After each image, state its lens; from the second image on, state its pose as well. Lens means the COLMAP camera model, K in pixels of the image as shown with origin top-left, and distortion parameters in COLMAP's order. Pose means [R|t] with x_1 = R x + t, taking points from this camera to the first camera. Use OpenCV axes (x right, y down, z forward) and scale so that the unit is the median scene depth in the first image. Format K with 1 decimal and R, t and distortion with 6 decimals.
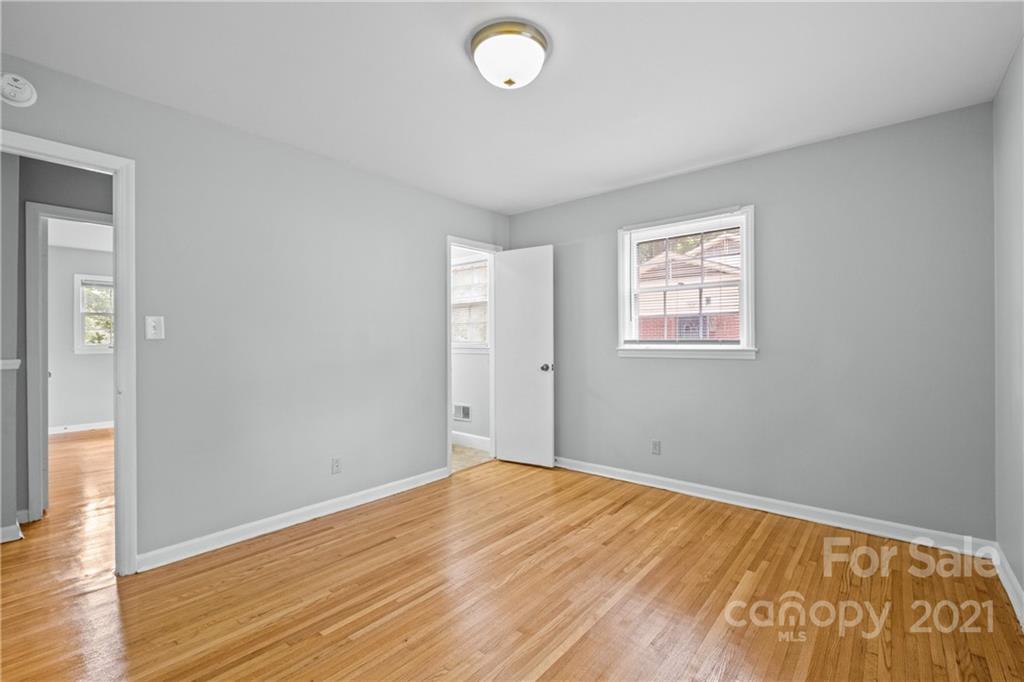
lens RADIAL K [[445.5, 0, 512.0], [0, 445.5, 341.0], [0, 0, 1]] dist [0.003879, -0.008427]
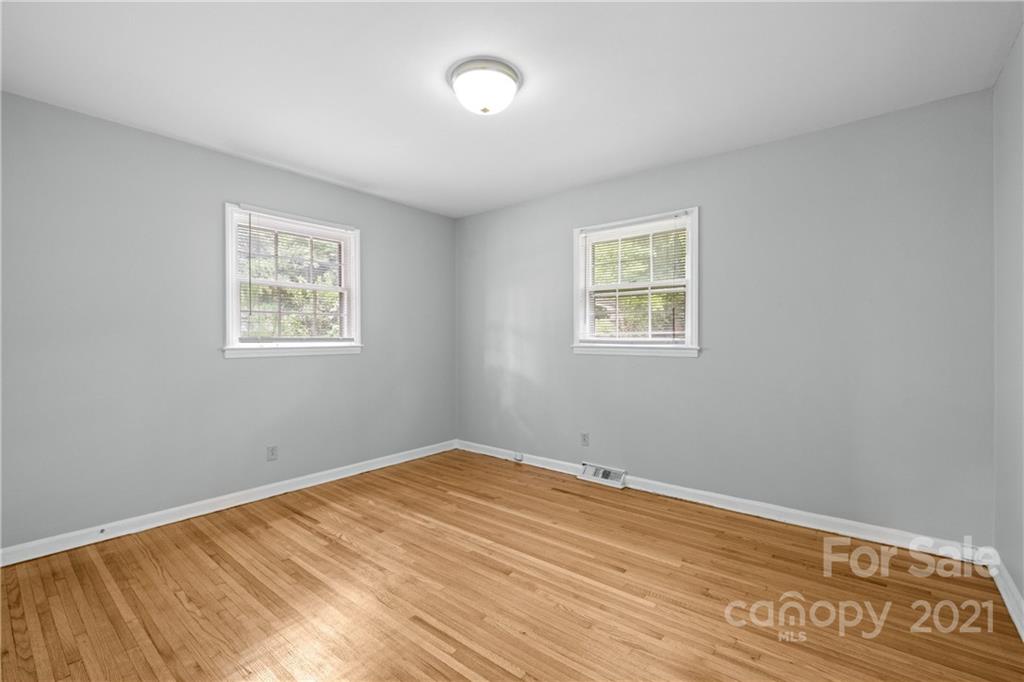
lens RADIAL K [[445.5, 0, 512.0], [0, 445.5, 341.0], [0, 0, 1]] dist [0.003879, -0.008427]
pose [[-0.019115, -0.001913, 0.999815, -0.806305], [0.000709, 0.999998, 0.001927, 0.003345], [-0.999817, 0.000745, -0.019114, 0.674634]]
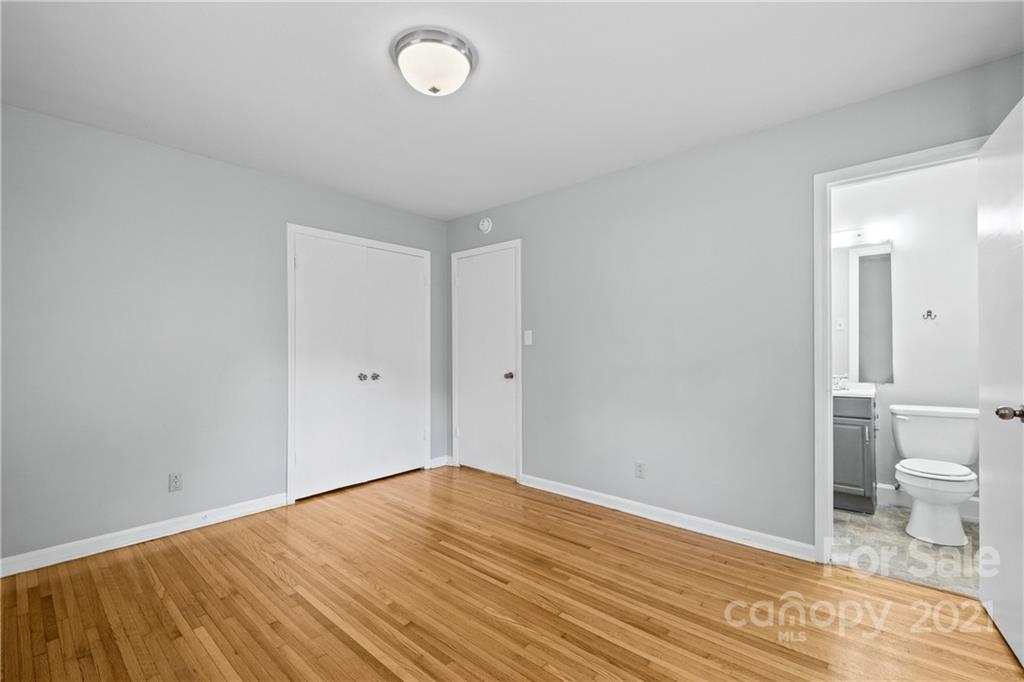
lens RADIAL K [[445.5, 0, 512.0], [0, 445.5, 341.0], [0, 0, 1]] dist [0.003879, -0.008427]
pose [[-0.020763, -0.004357, -0.999775, 0.712527], [0.002057, 0.999988, -0.004400, -0.009581], [0.999782, -0.002148, -0.020754, 0.842215]]
